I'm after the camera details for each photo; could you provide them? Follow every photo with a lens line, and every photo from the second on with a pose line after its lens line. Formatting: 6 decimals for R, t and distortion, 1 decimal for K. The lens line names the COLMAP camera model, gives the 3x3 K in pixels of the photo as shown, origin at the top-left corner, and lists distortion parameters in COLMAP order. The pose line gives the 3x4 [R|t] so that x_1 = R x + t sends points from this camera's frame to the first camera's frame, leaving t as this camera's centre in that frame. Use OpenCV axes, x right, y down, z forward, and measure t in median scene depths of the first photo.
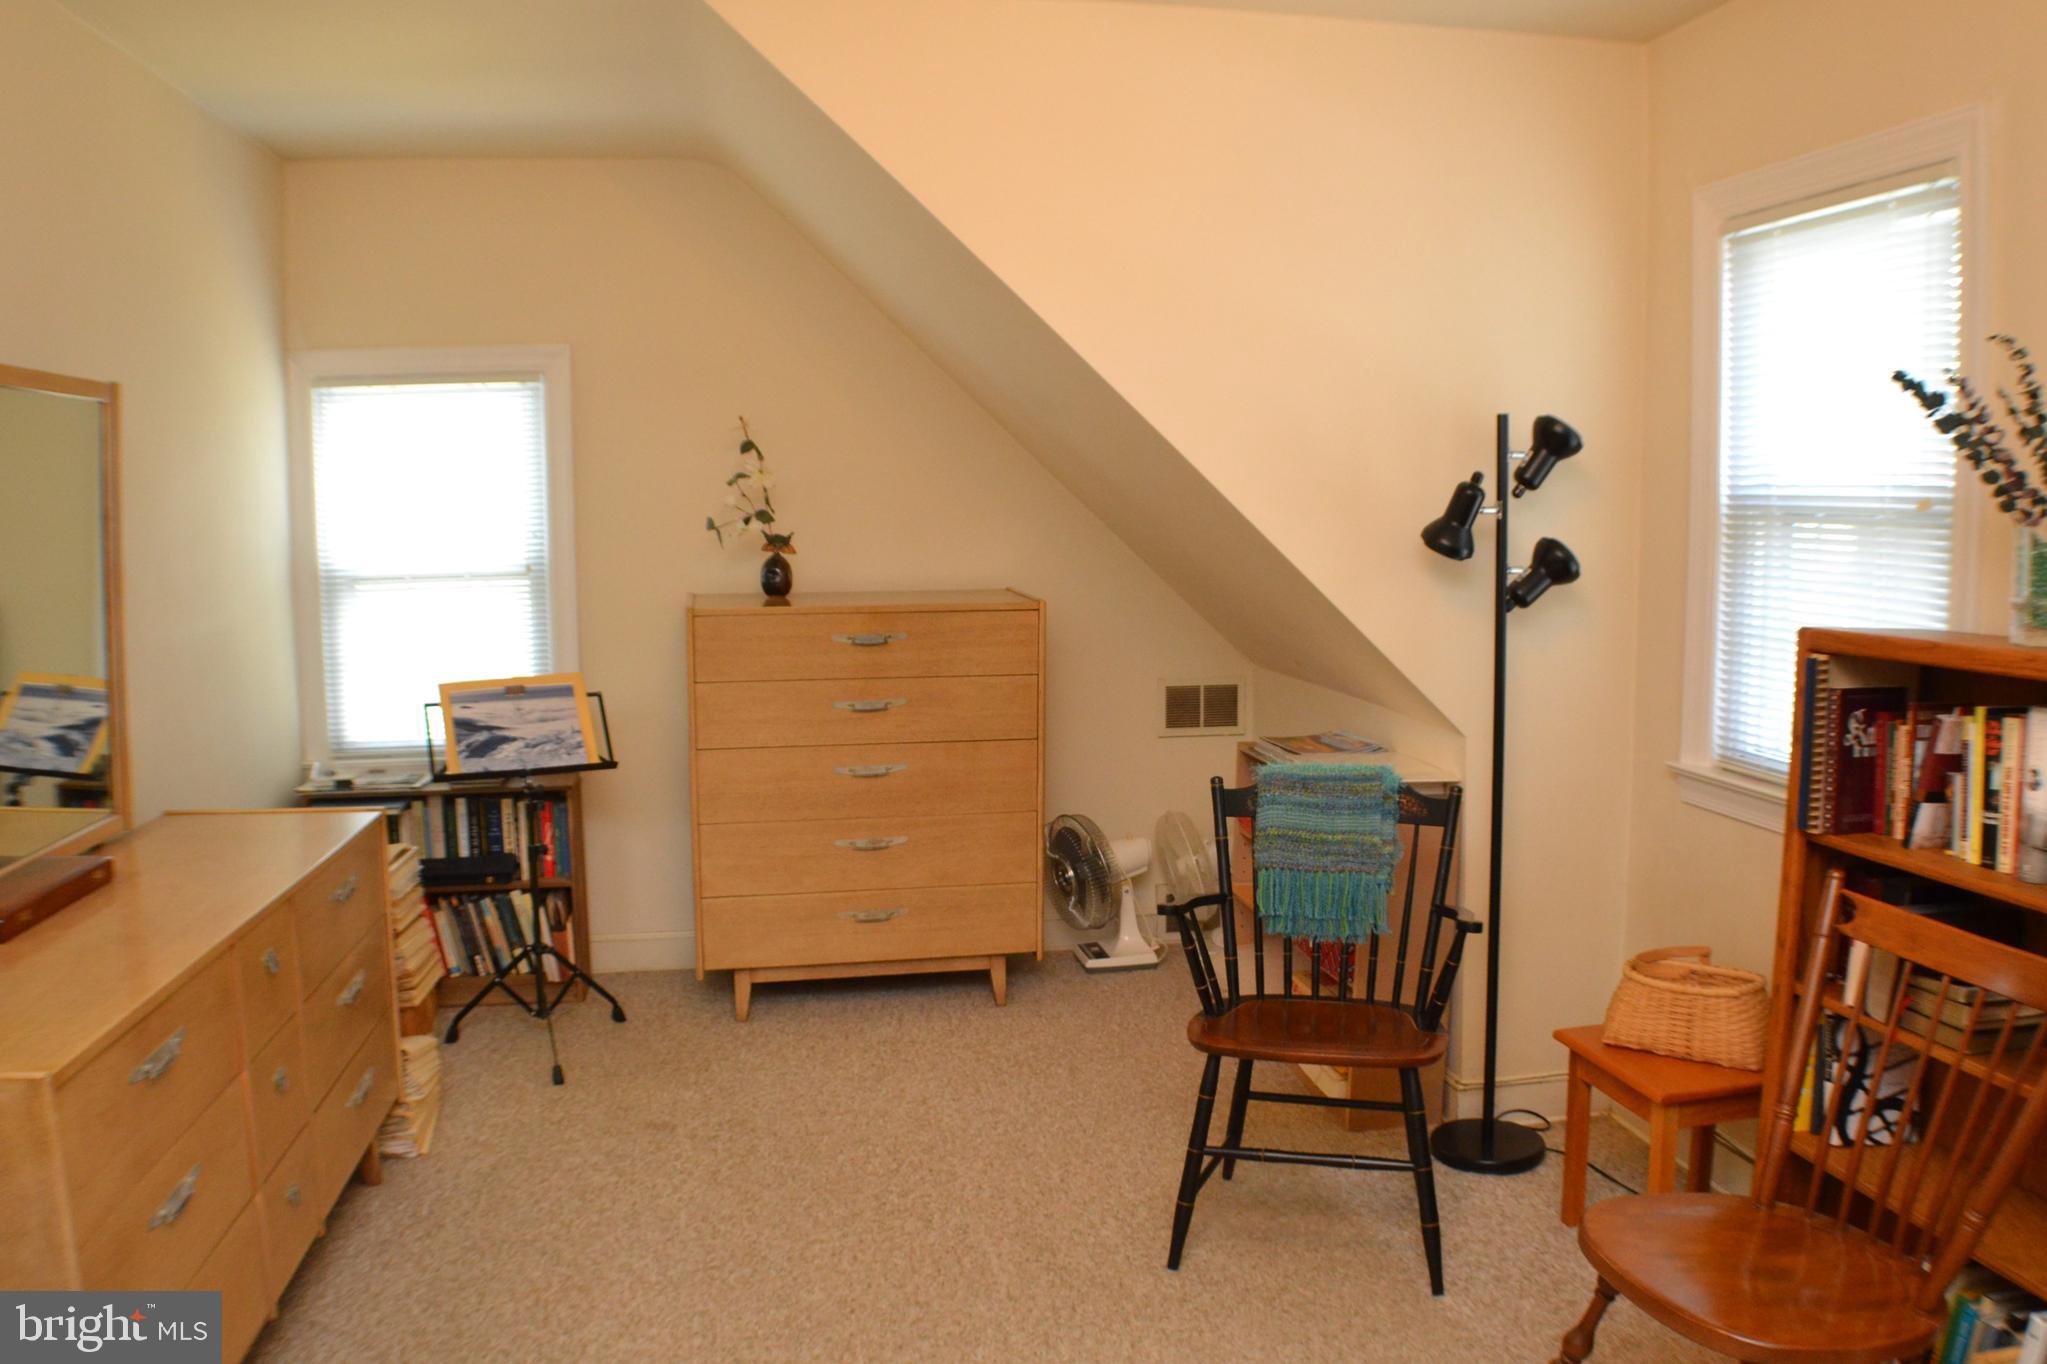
lens RADIAL K [[1588.0, 0, 1017.0], [0, 1588.0, 715.3], [0, 0, 1]] dist [-0.166052, 0.011252]
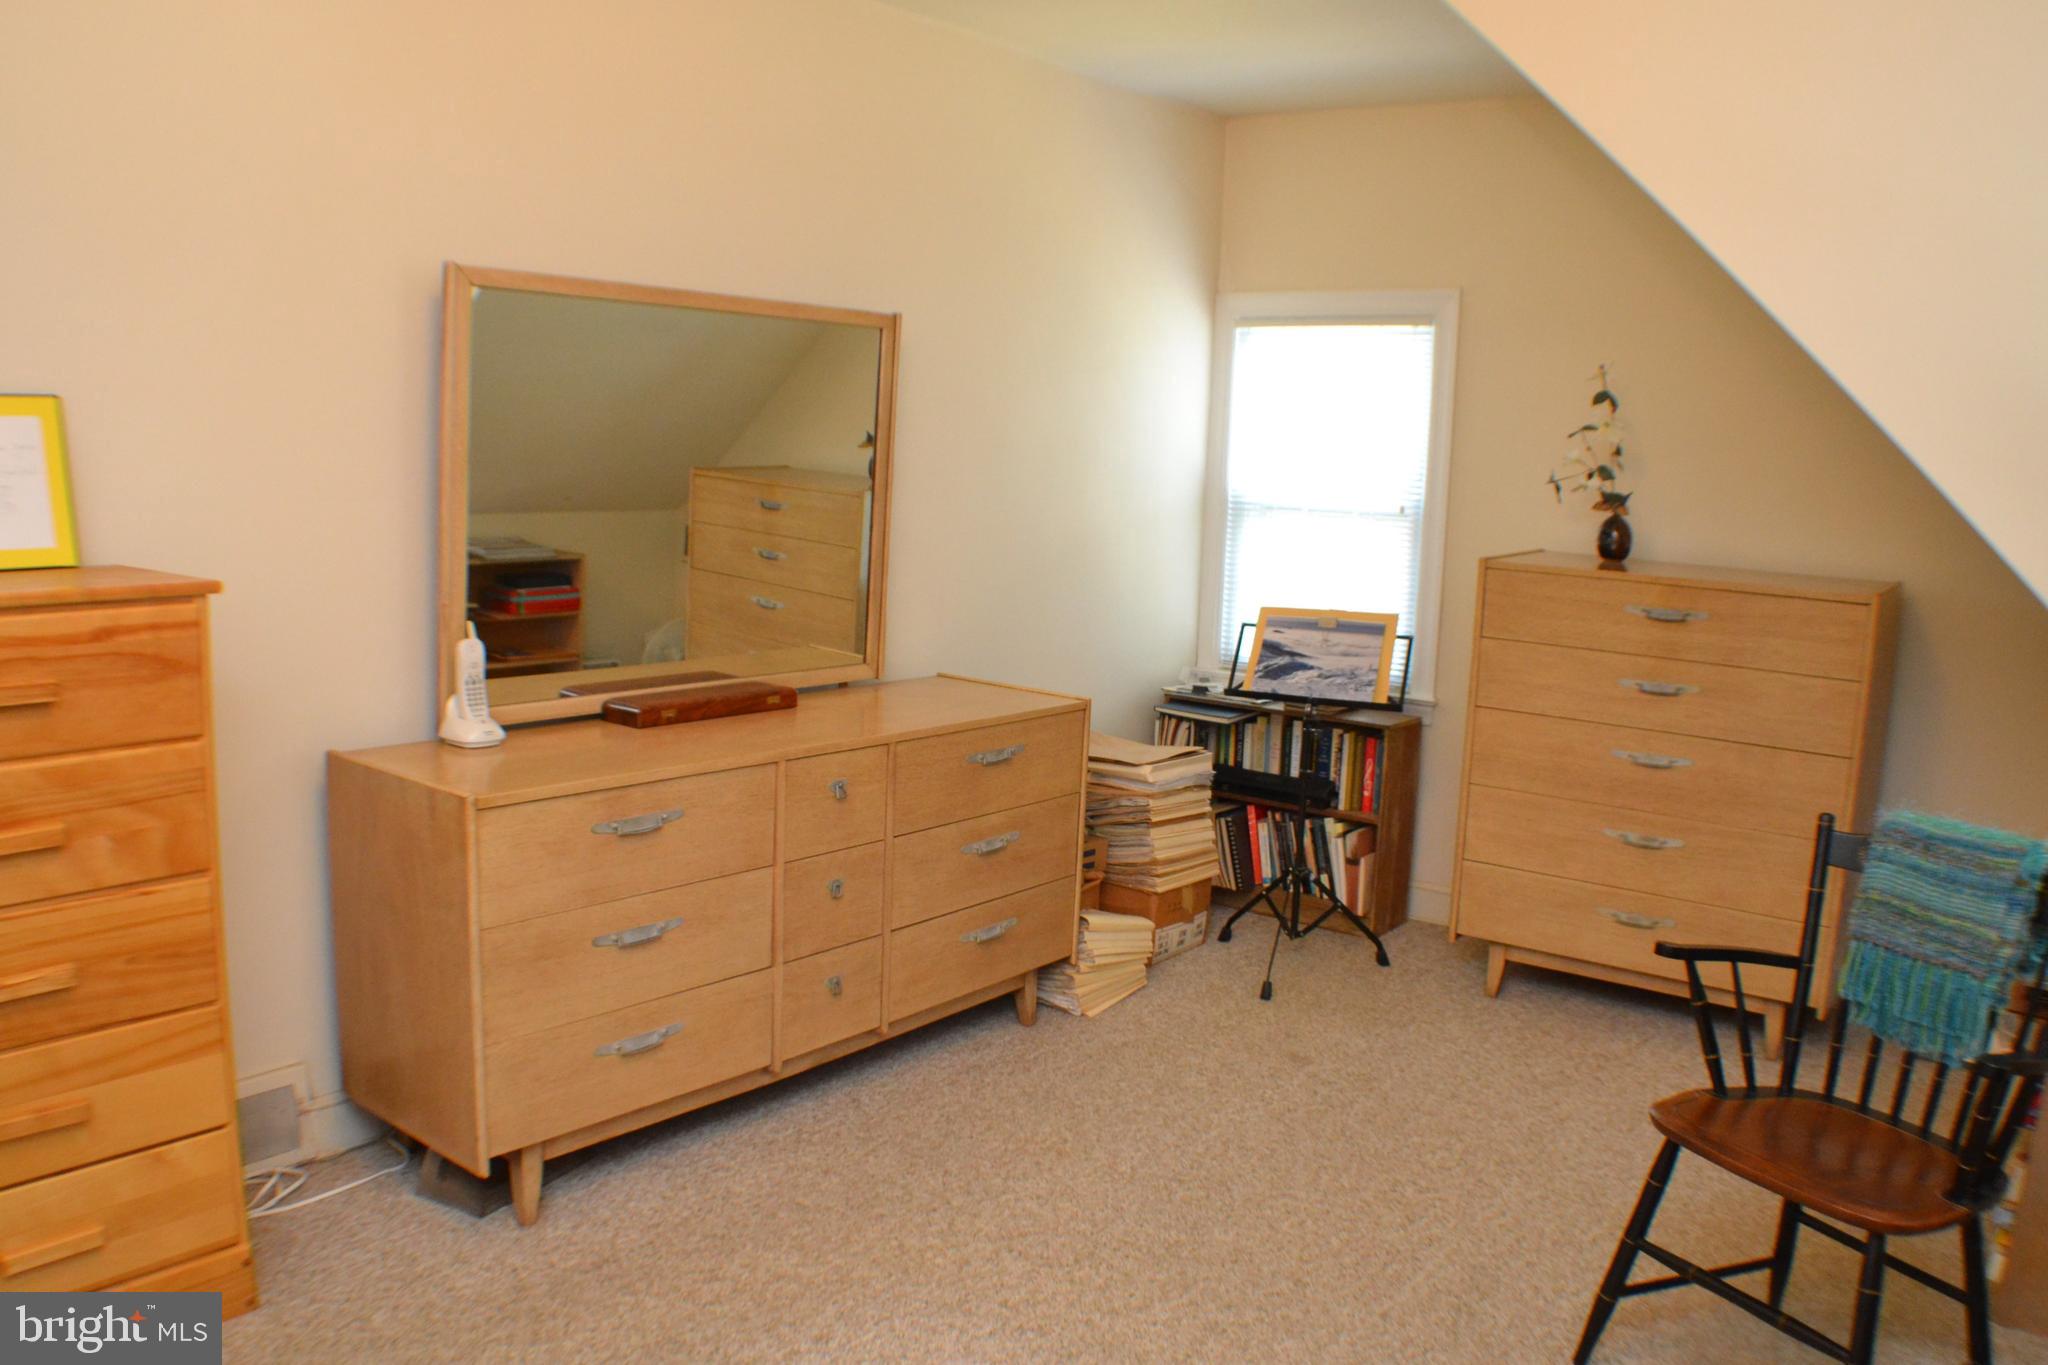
lens RADIAL K [[1588.8, 0, 1017.5], [0, 1588.8, 715.8], [0, 0, 1]] dist [-0.166052, 0.011252]
pose [[0.665717, 0.154821, -0.729966, 0.304343], [-0.140074, 0.986778, 0.081544, -0.010910], [0.732939, 0.047964, 0.678601, 0.140607]]
